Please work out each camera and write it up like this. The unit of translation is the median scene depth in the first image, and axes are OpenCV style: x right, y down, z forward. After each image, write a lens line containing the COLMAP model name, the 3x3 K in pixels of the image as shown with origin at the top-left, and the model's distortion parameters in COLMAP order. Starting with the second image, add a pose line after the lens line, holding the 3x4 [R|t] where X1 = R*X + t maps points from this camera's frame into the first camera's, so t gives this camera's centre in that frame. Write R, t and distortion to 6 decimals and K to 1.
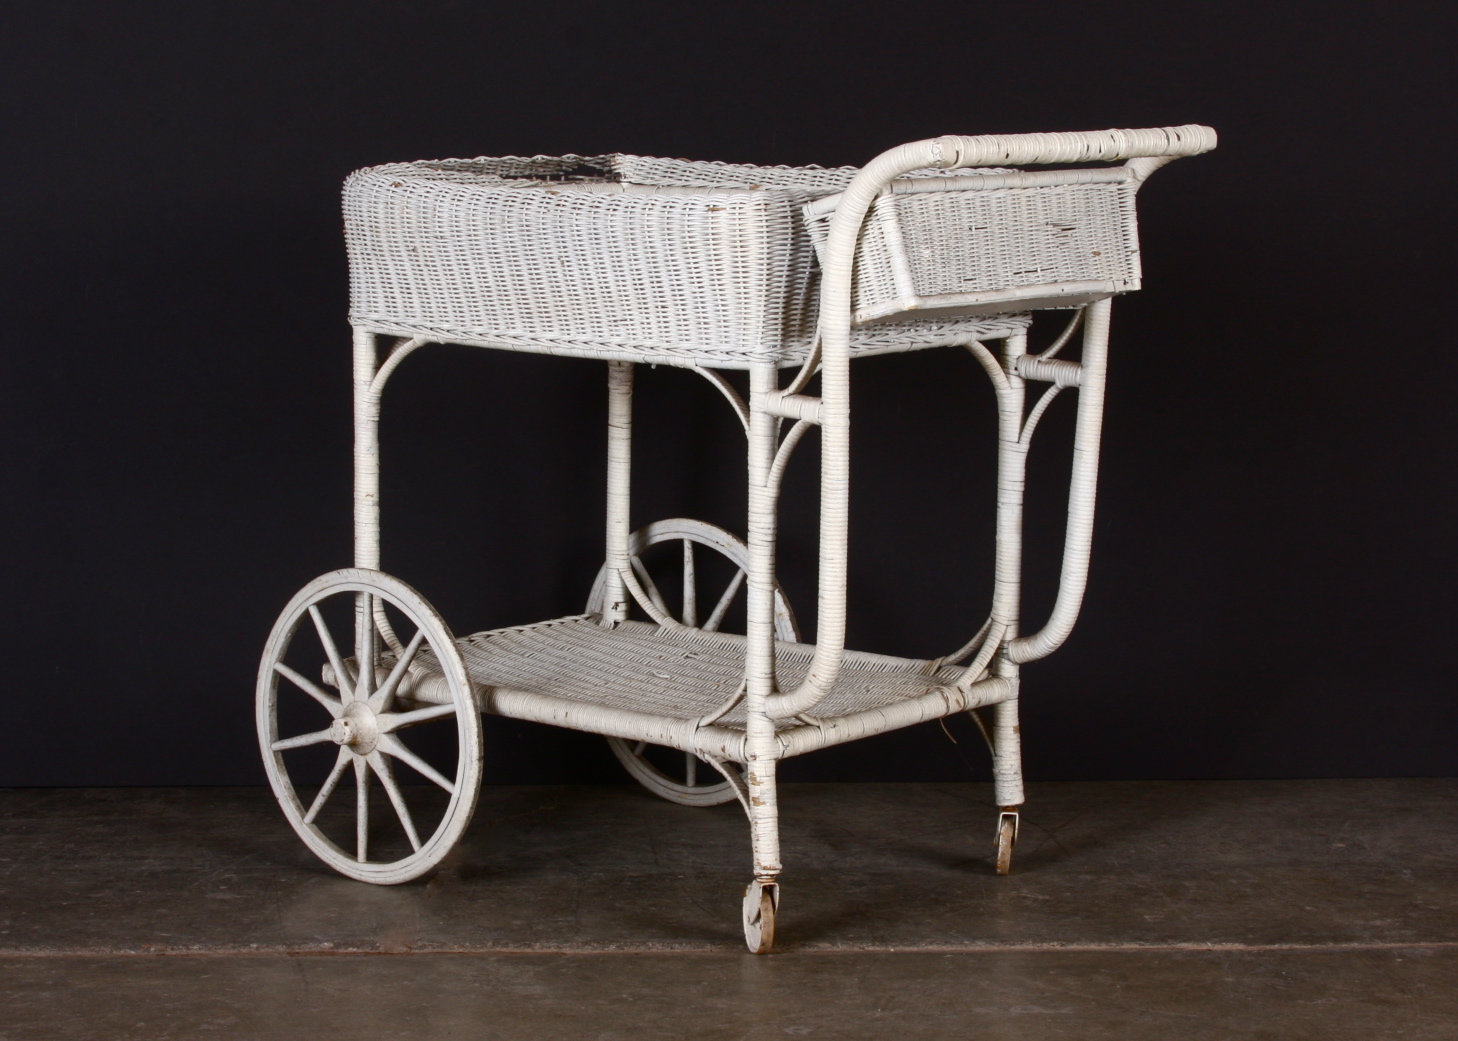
lens RADIAL K [[3541.5, 0, 729.0], [0, 3541.5, 520.5], [0, 0, 1]] dist [0.012073, -0.041243]
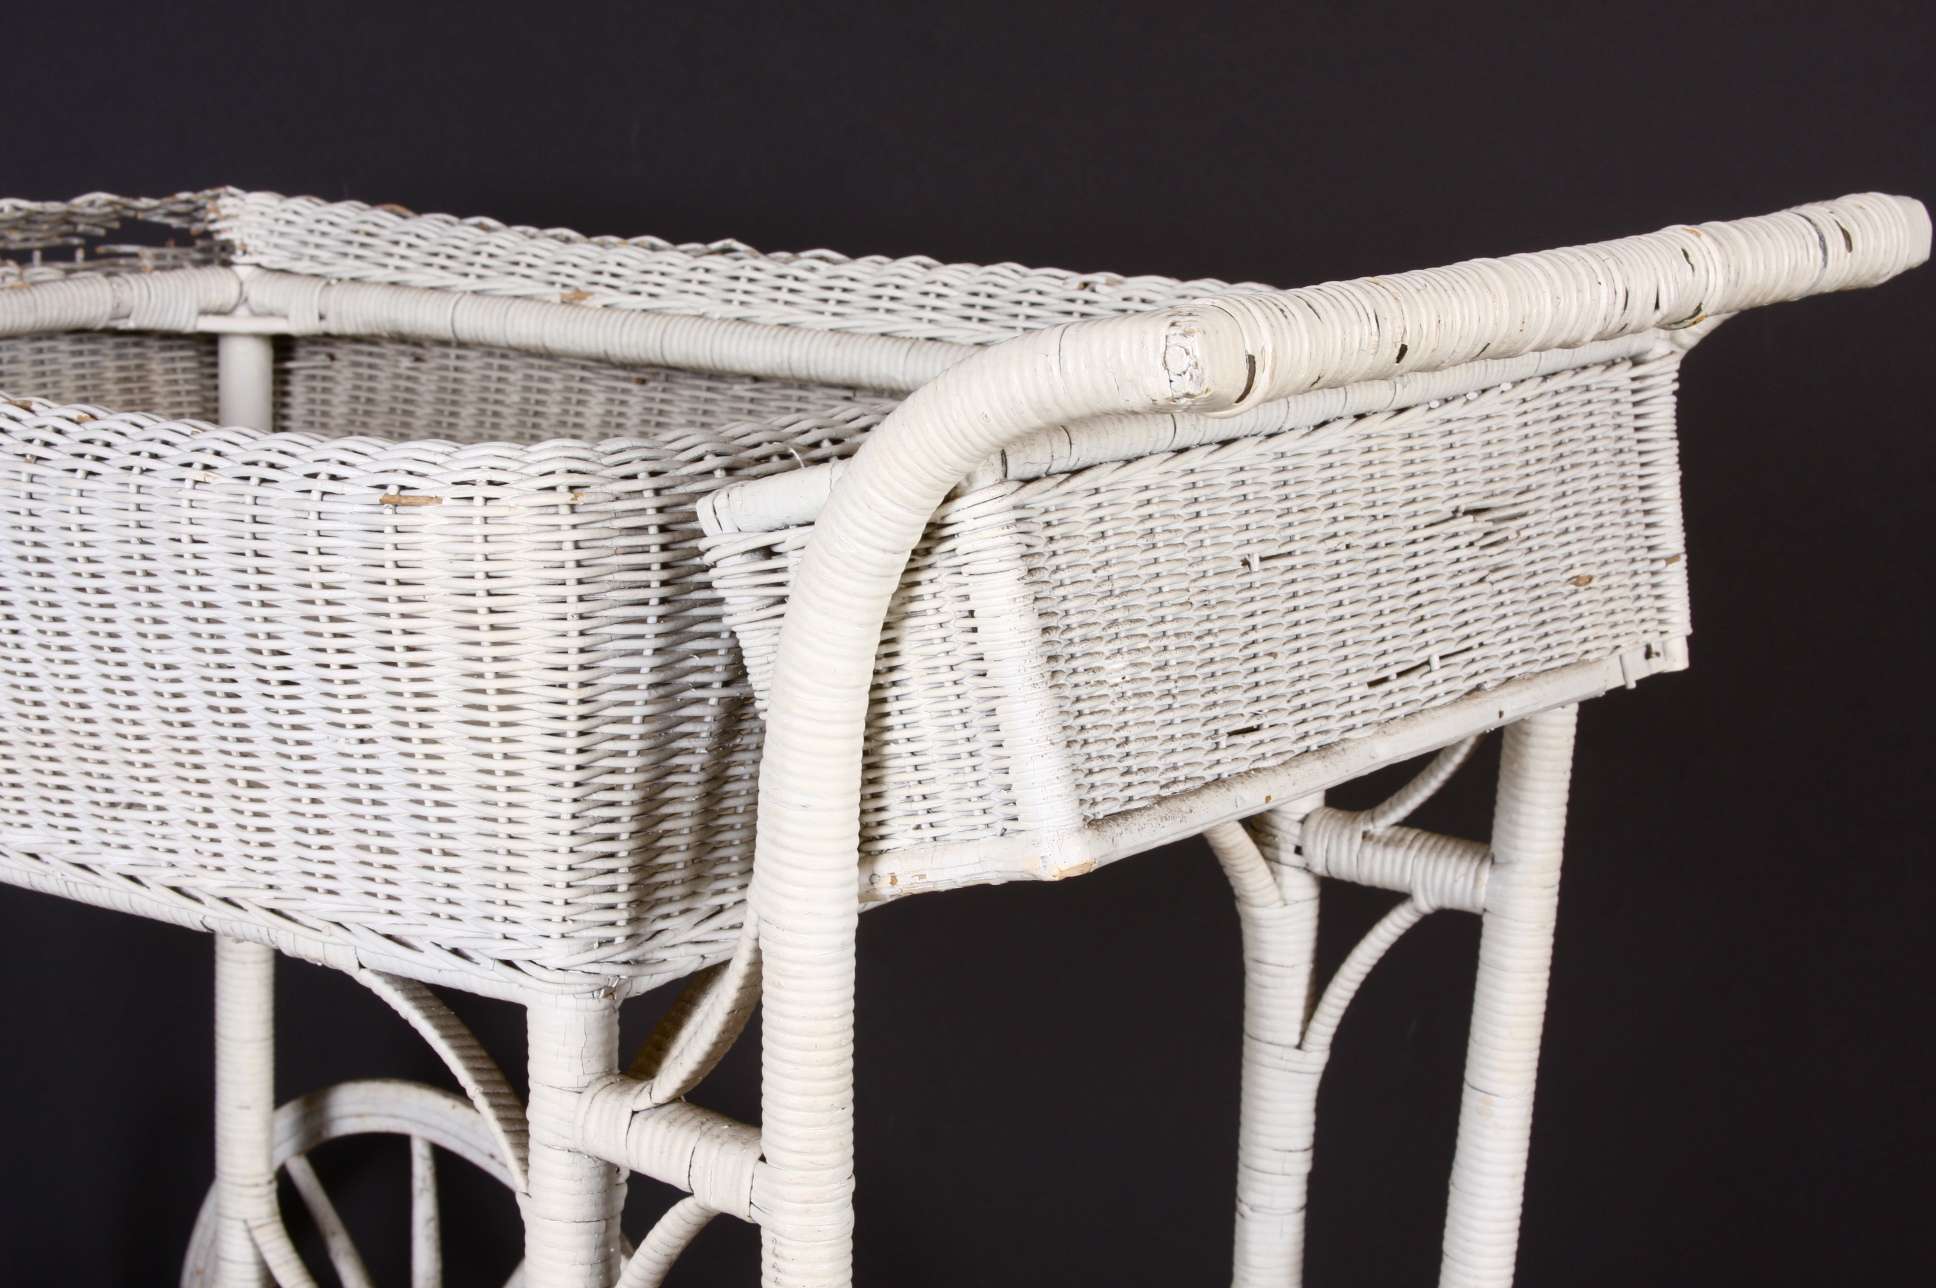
lens RADIAL K [[3977.3, 0, 968.0], [0, 3977.3, 644.0], [0, 0, 1]] dist [0.006985, 0.462092]
pose [[0.996383, -0.003240, 0.084917, 0.014755], [-0.002172, 0.997975, 0.063563, -0.096169], [-0.084951, -0.063517, 0.994359, 0.651850]]
